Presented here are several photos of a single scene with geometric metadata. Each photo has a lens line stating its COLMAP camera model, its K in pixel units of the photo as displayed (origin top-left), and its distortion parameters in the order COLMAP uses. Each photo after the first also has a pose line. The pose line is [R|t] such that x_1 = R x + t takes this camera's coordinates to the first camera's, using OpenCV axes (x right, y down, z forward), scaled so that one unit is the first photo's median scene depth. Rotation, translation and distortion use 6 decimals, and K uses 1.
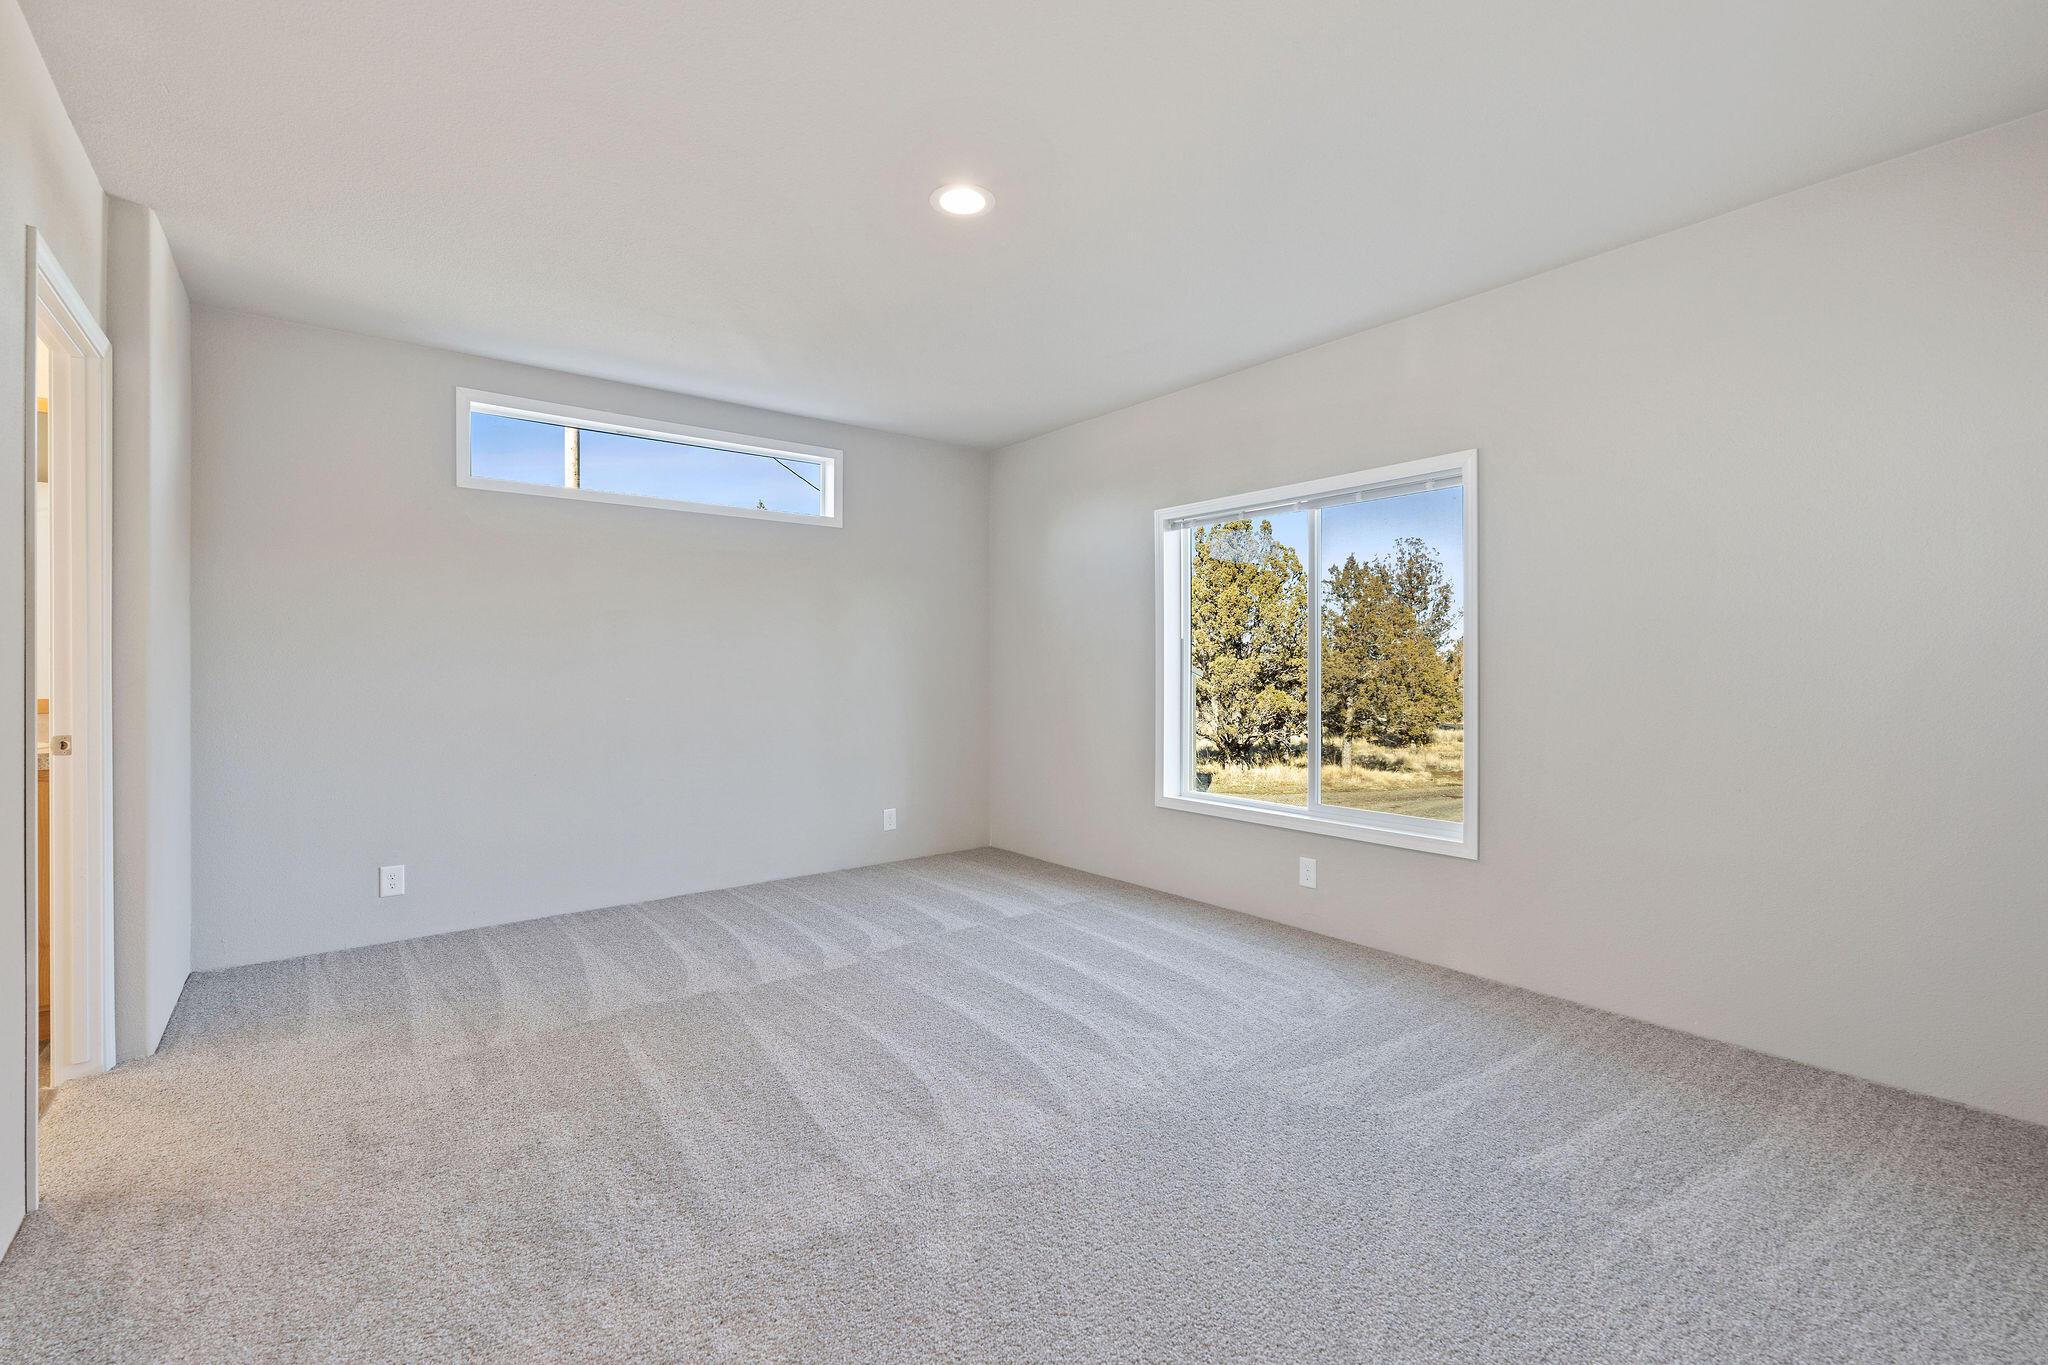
lens RADIAL K [[877.6, 0, 1029.1], [0, 877.6, 663.5], [0, 0, 1]] dist [-0.001517, 0.000185]
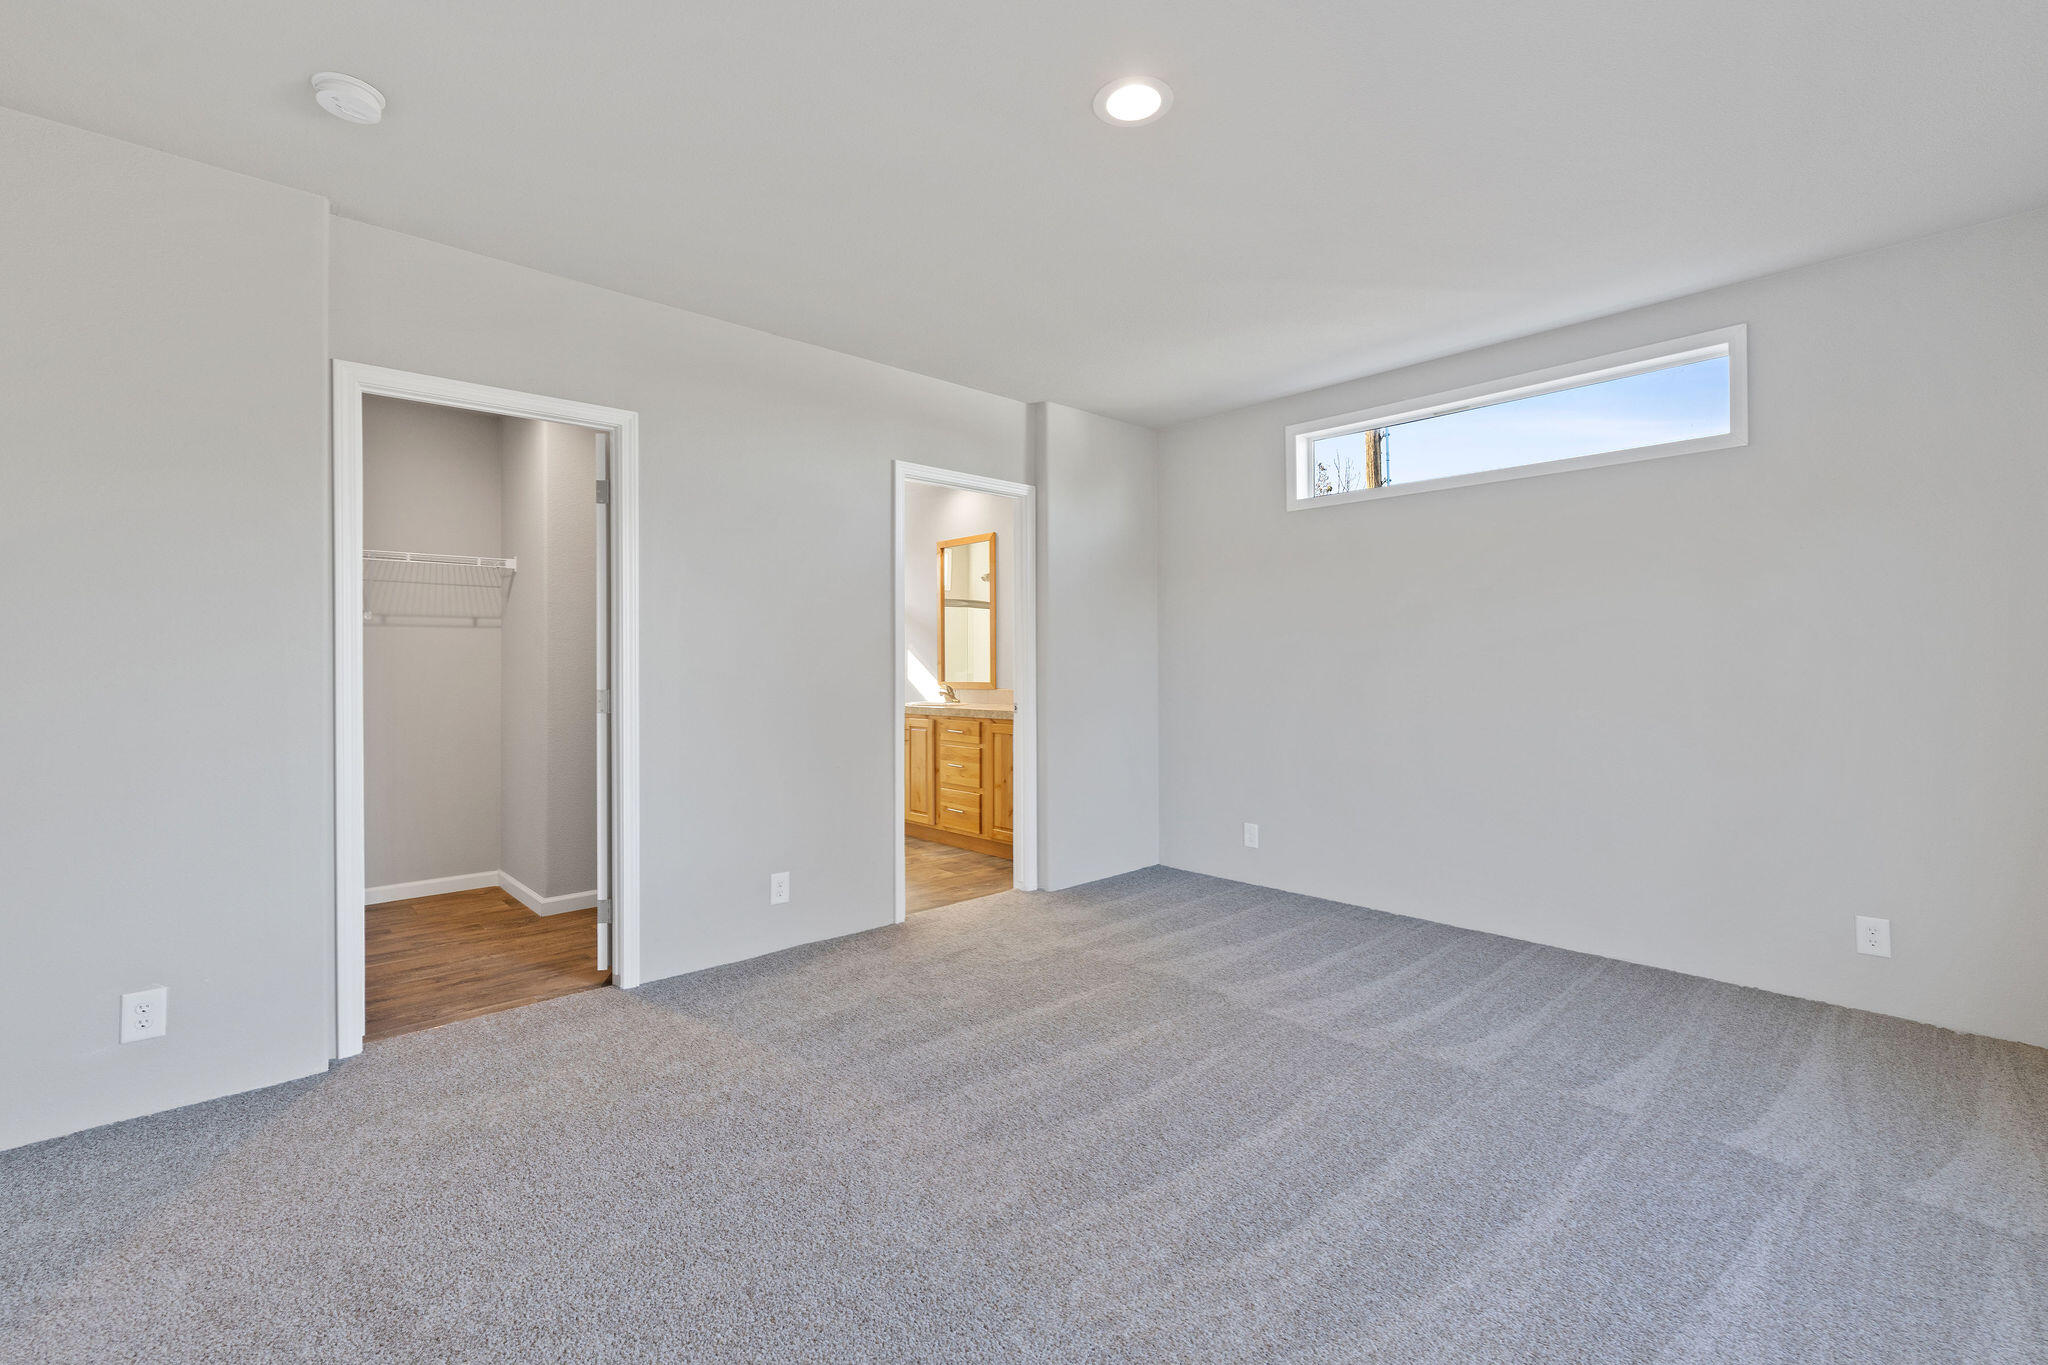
lens RADIAL K [[885.7, 0, 1030.1], [0, 885.7, 664.4], [0, 0, 1]] dist [0.001213, 0.000357]
pose [[0.078007, 0.001132, -0.996952, 0.579836], [0.005020, 0.999986, 0.001528, -0.002025], [0.996940, -0.005124, 0.078000, 0.659711]]
